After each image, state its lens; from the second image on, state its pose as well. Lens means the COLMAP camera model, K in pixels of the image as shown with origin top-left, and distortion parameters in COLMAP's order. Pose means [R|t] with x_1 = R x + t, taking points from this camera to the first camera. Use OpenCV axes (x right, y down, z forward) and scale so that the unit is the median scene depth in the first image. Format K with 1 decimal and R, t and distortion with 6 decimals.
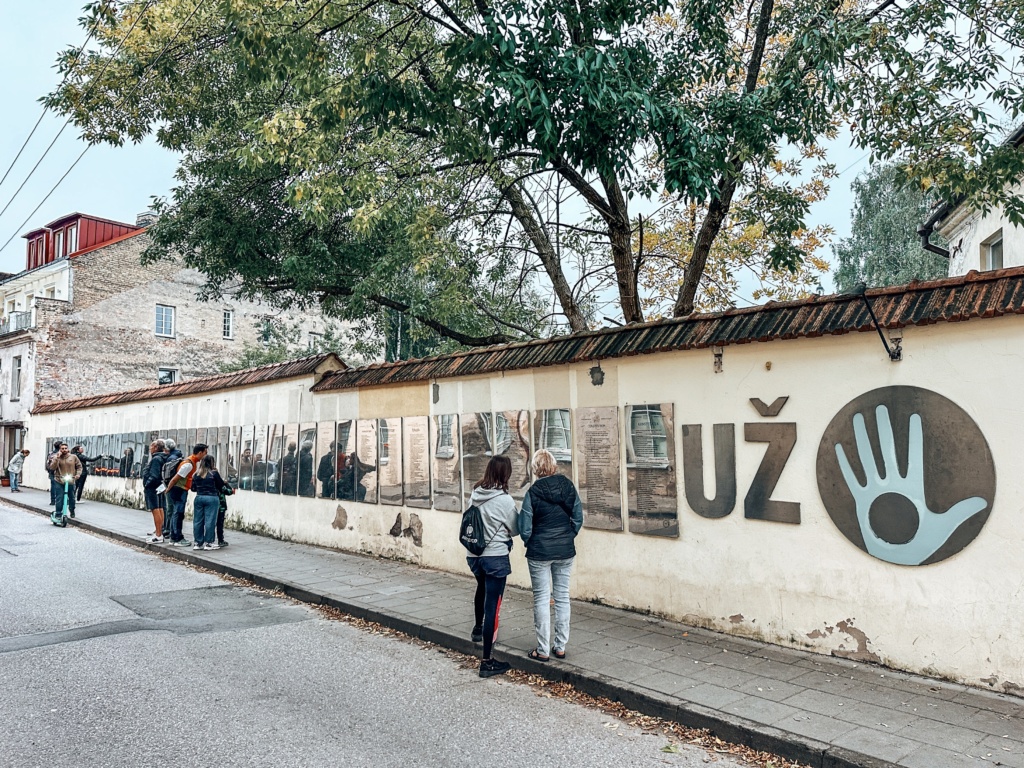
lens RADIAL K [[717.9, 0, 512.0], [0, 717.9, 384.0], [0, 0, 1]] dist [0.007641, -0.000740]
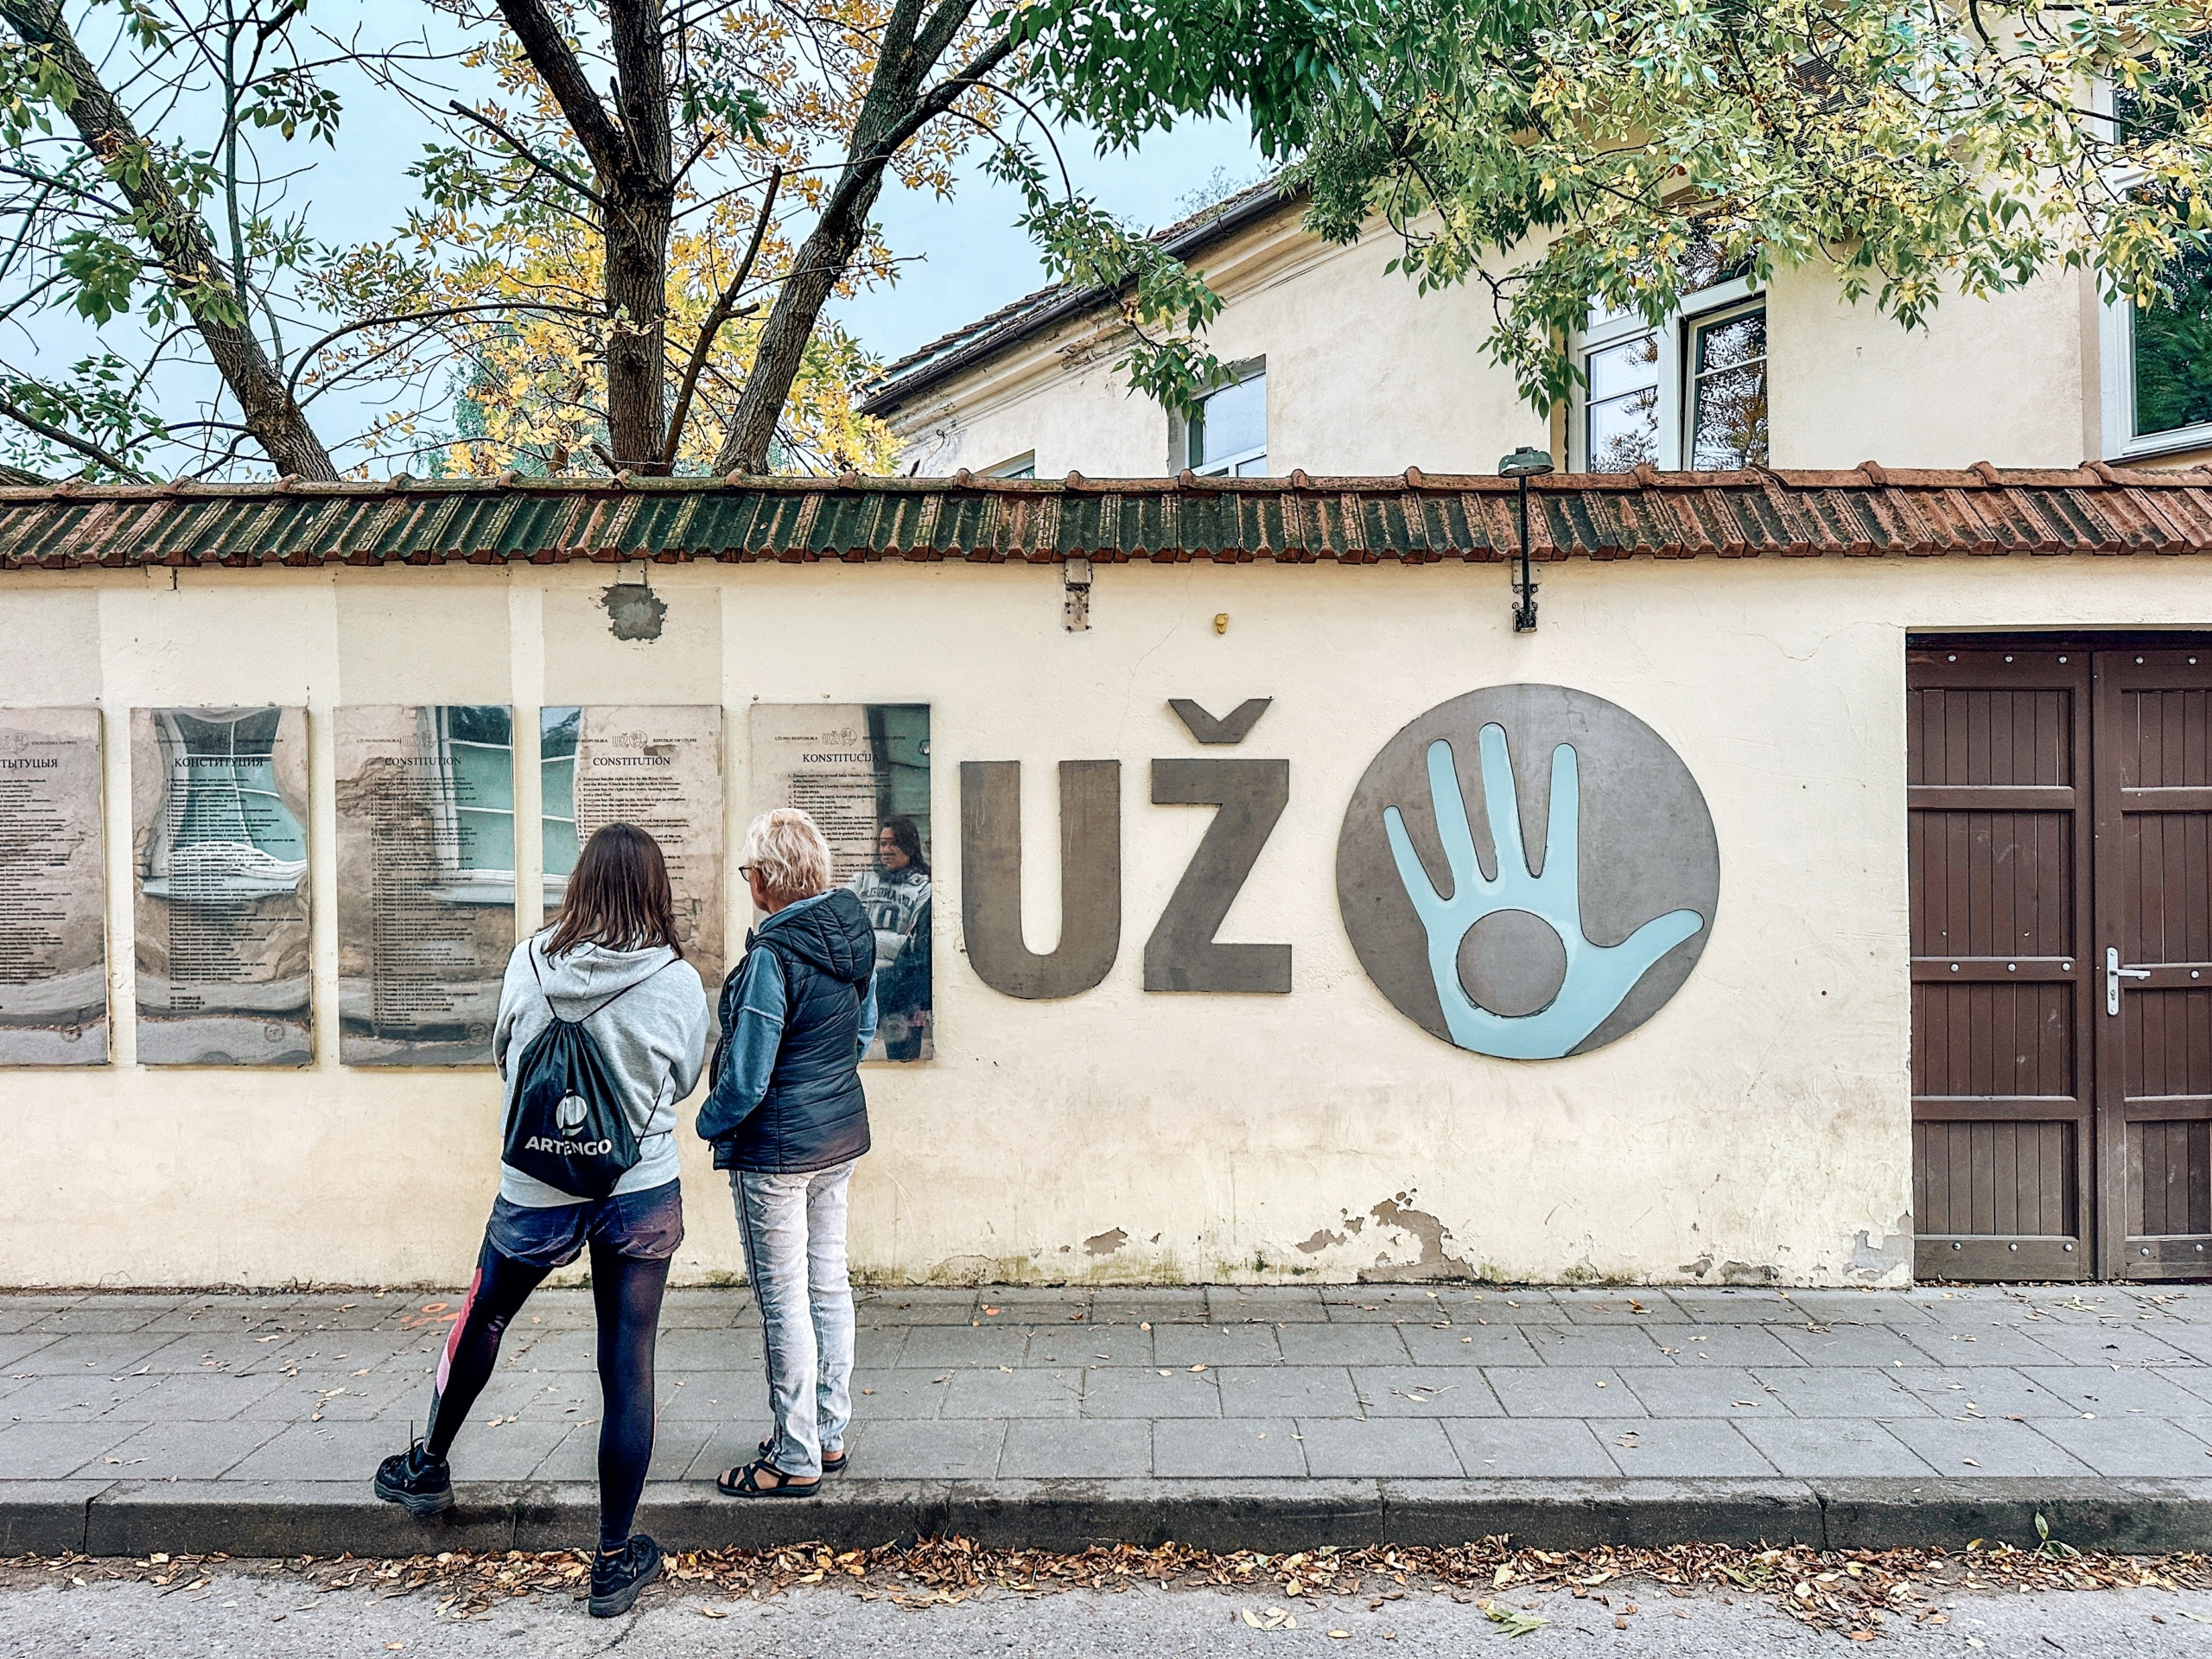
lens RADIAL K [[1570.5, 0, 1110.7], [0, 1570.5, 785.7], [0, 0, 1]] dist [0.142705, -0.202028]
pose [[0.680478, 0.026128, 0.732302, -0.387681], [-0.058107, 0.998141, 0.018382, 0.061199], [-0.730461, -0.055060, 0.680732, 0.456579]]
